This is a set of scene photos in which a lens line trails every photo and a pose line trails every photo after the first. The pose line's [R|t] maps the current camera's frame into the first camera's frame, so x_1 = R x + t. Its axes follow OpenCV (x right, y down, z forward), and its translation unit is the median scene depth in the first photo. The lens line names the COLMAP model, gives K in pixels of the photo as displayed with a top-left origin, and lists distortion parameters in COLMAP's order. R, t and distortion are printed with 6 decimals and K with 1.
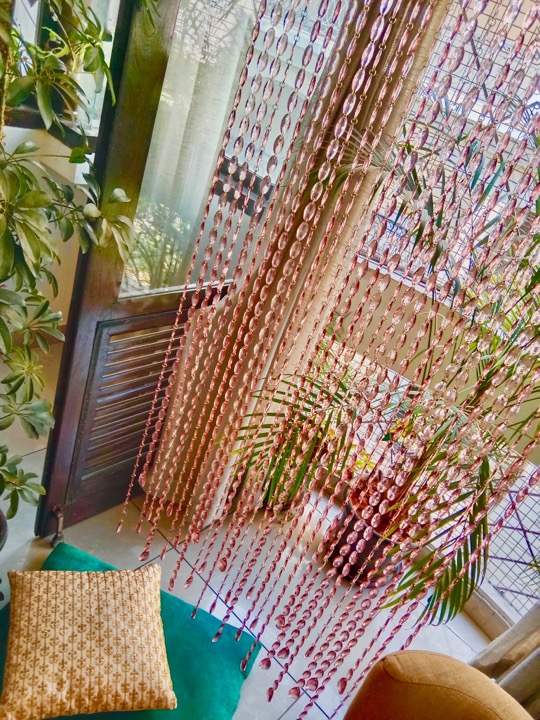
lens RADIAL K [[548.9, 0, 270.0], [0, 548.9, 360.0], [0, 0, 1]] dist [-0.031179, -0.002409]
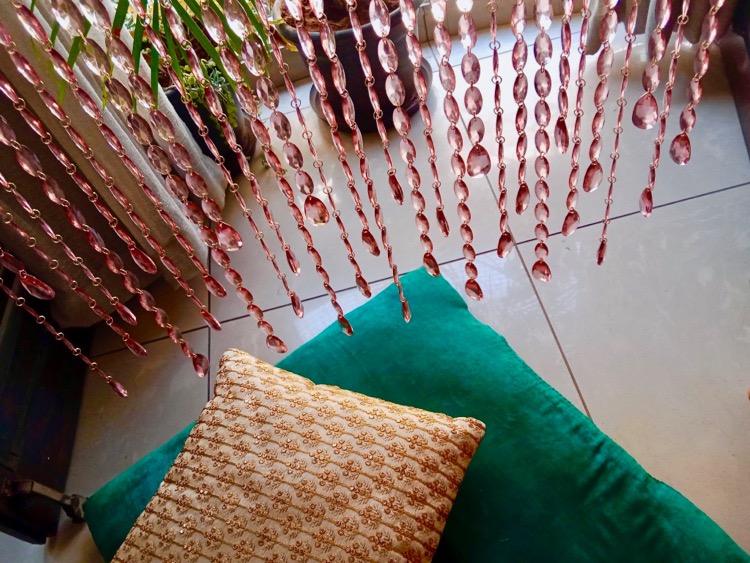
lens RADIAL K [[606.4, 0, 375.0], [0, 606.4, 281.5], [0, 0, 1]] dist [-0.010288, -0.001466]
pose [[0.513471, -0.849124, 0.123840, -0.170386], [0.716665, 0.503719, 0.482346, 0.192288], [-0.471952, -0.158919, 0.867183, 0.519210]]
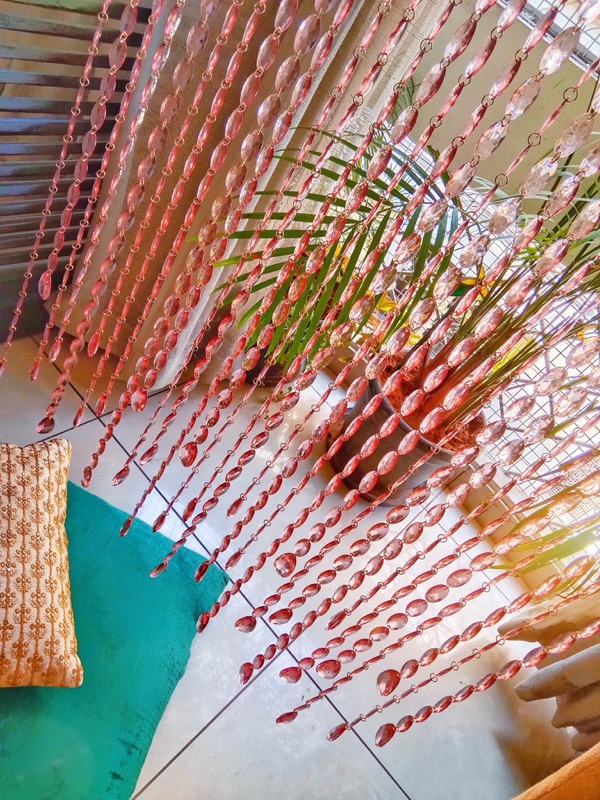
lens RADIAL K [[646.8, 0, 300.0], [0, 646.8, 400.0], [0, 0, 1]] dist [-0.010288, -0.001466]
pose [[0.985053, 0.116178, 0.127175, -0.063225], [-0.145873, 0.955286, 0.257197, 0.140935], [-0.091607, -0.271904, 0.957954, 0.385675]]
